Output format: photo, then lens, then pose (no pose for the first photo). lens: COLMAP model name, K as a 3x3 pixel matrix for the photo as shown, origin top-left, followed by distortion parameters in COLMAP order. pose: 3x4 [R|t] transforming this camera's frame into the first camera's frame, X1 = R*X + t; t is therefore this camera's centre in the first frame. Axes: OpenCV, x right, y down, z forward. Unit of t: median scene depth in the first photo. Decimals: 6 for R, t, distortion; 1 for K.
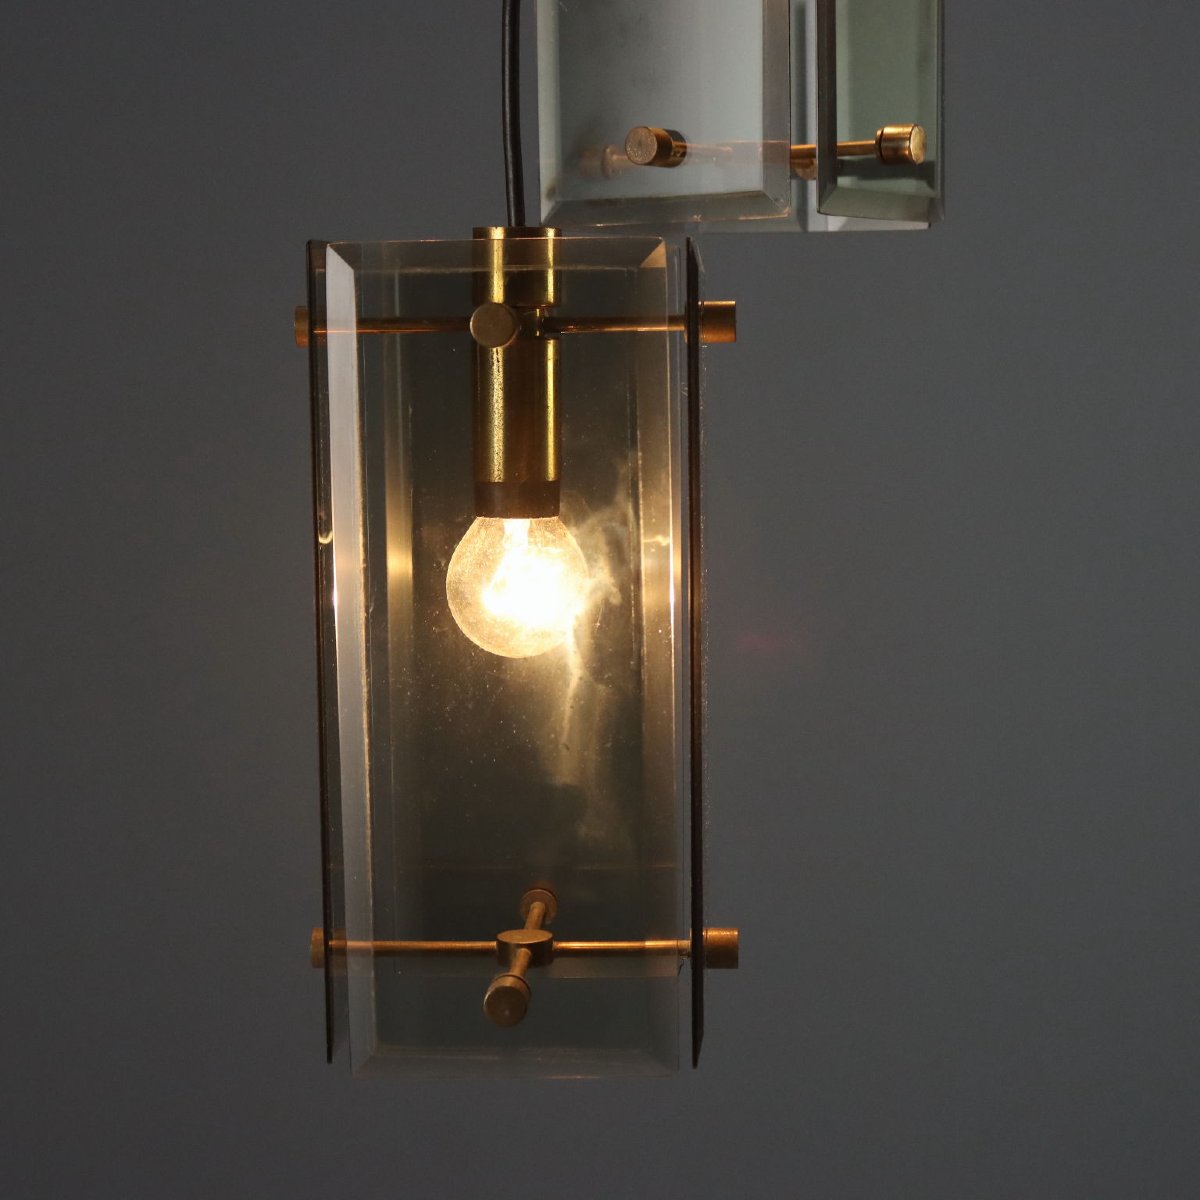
lens RADIAL K [[2942.8, 0, 597.5], [0, 2942.8, 600.3], [0, 0, 1]] dist [0.071585, 0.000000]
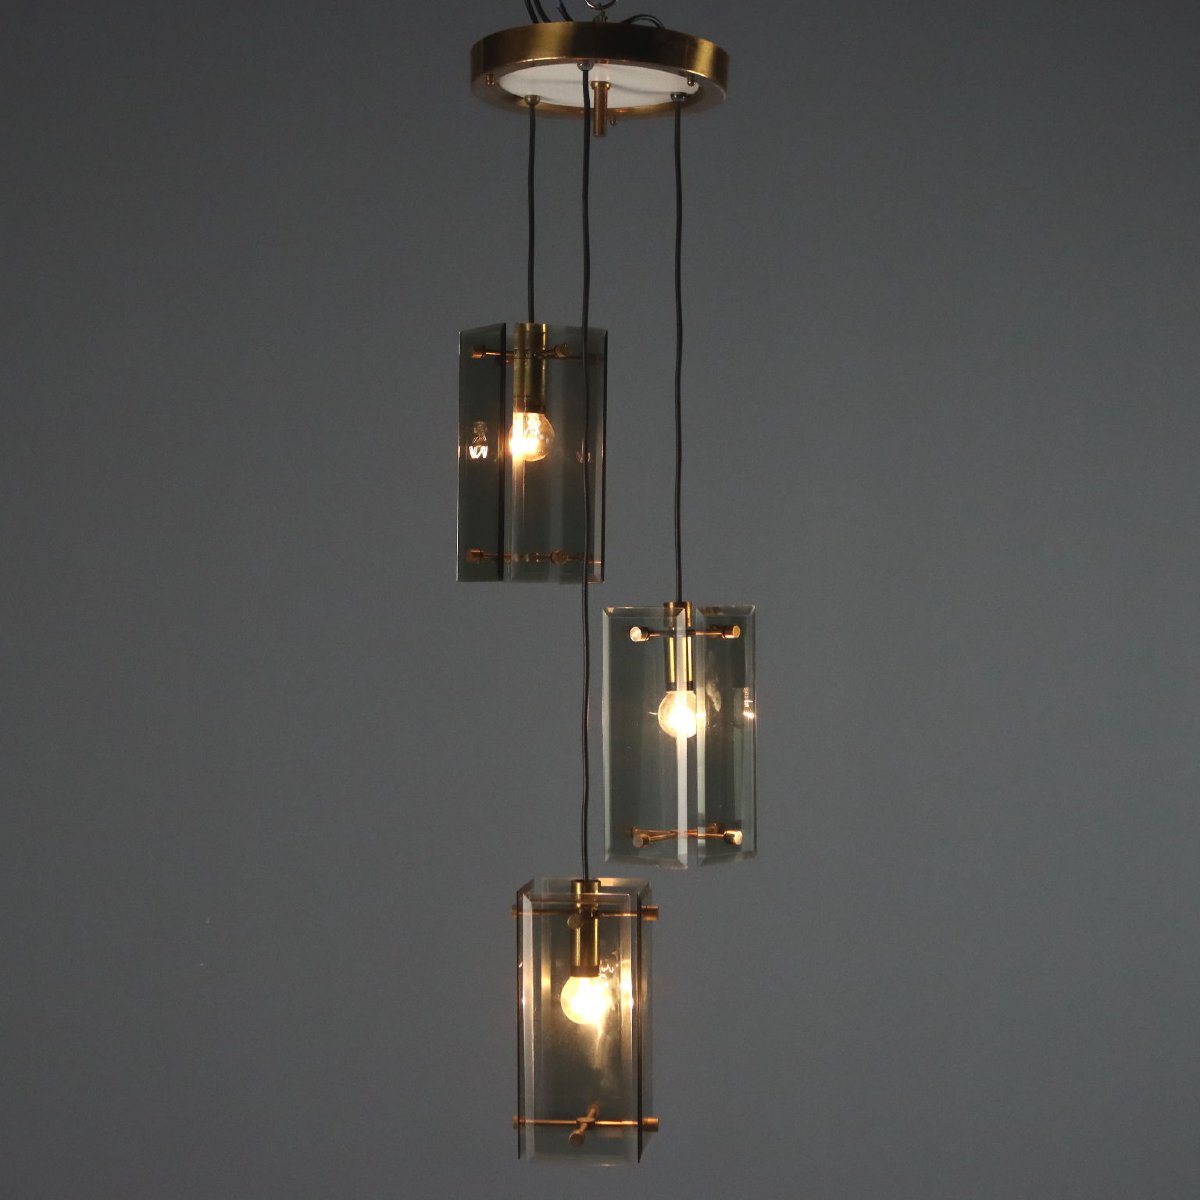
lens RADIAL K [[2942.8, 0, 597.8], [0, 2942.8, 603.3], [0, 0, 1]] dist [0.071585, 0.000000]
pose [[0.998114, 0.010852, -0.060426, 0.163088], [-0.015889, 0.996381, -0.083503, -0.156959], [0.059301, 0.084306, 0.994674, -2.014152]]
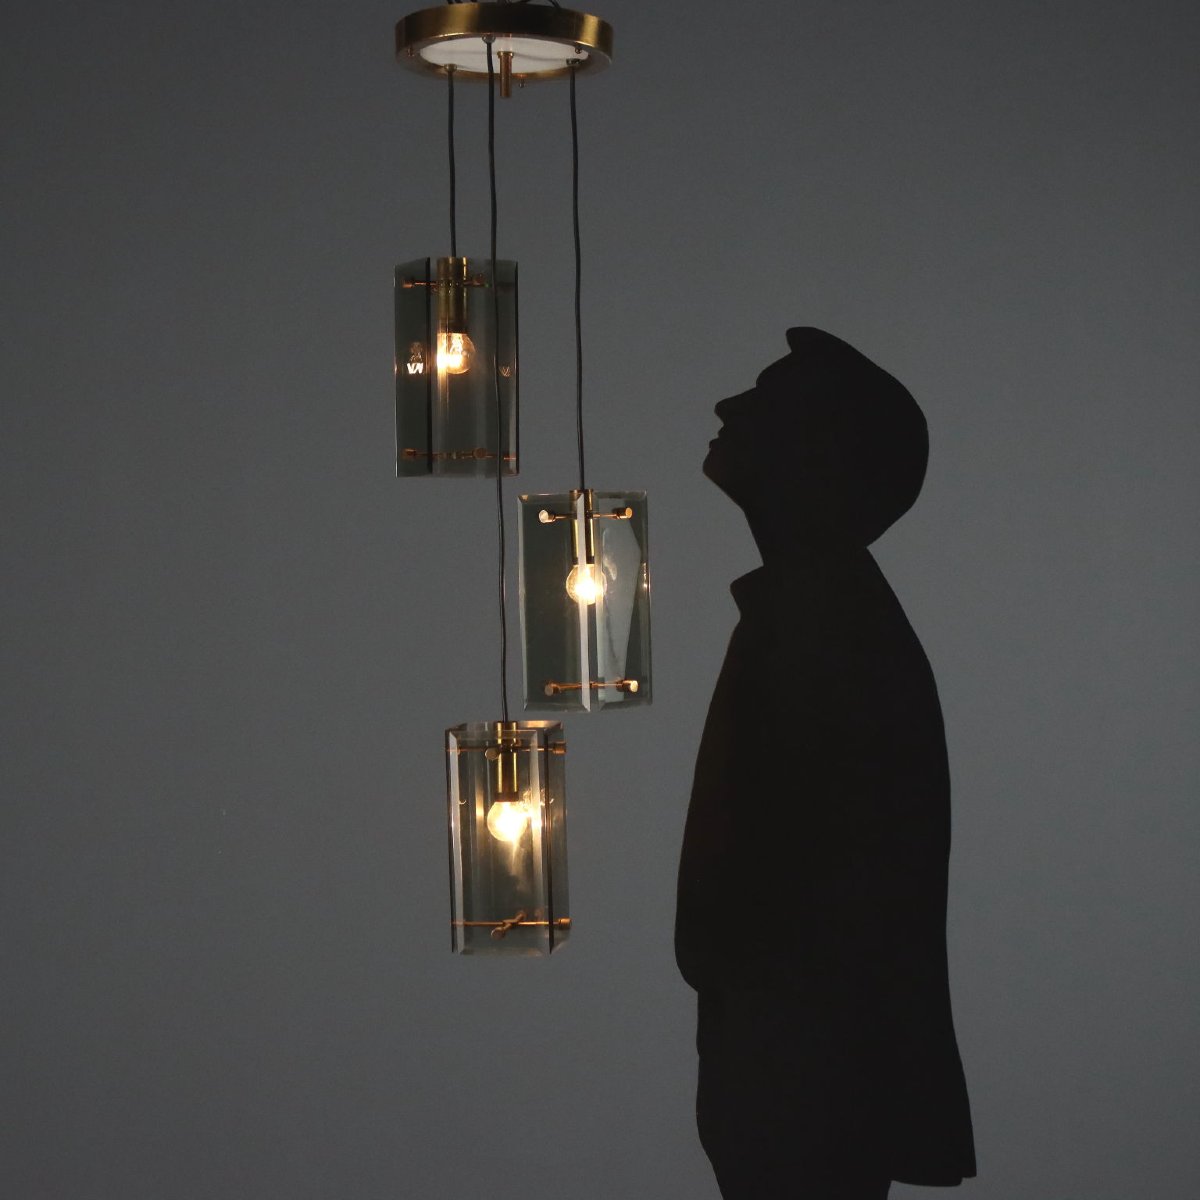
lens RADIAL K [[2942.8, 0, 602.2], [0, 2942.8, 606.7], [0, 0, 1]] dist [0.071585, 0.000000]
pose [[0.996973, -0.008048, -0.077330, 0.370946], [0.002907, 0.997791, -0.066361, -0.027558], [0.077693, 0.065936, 0.994795, -2.579132]]
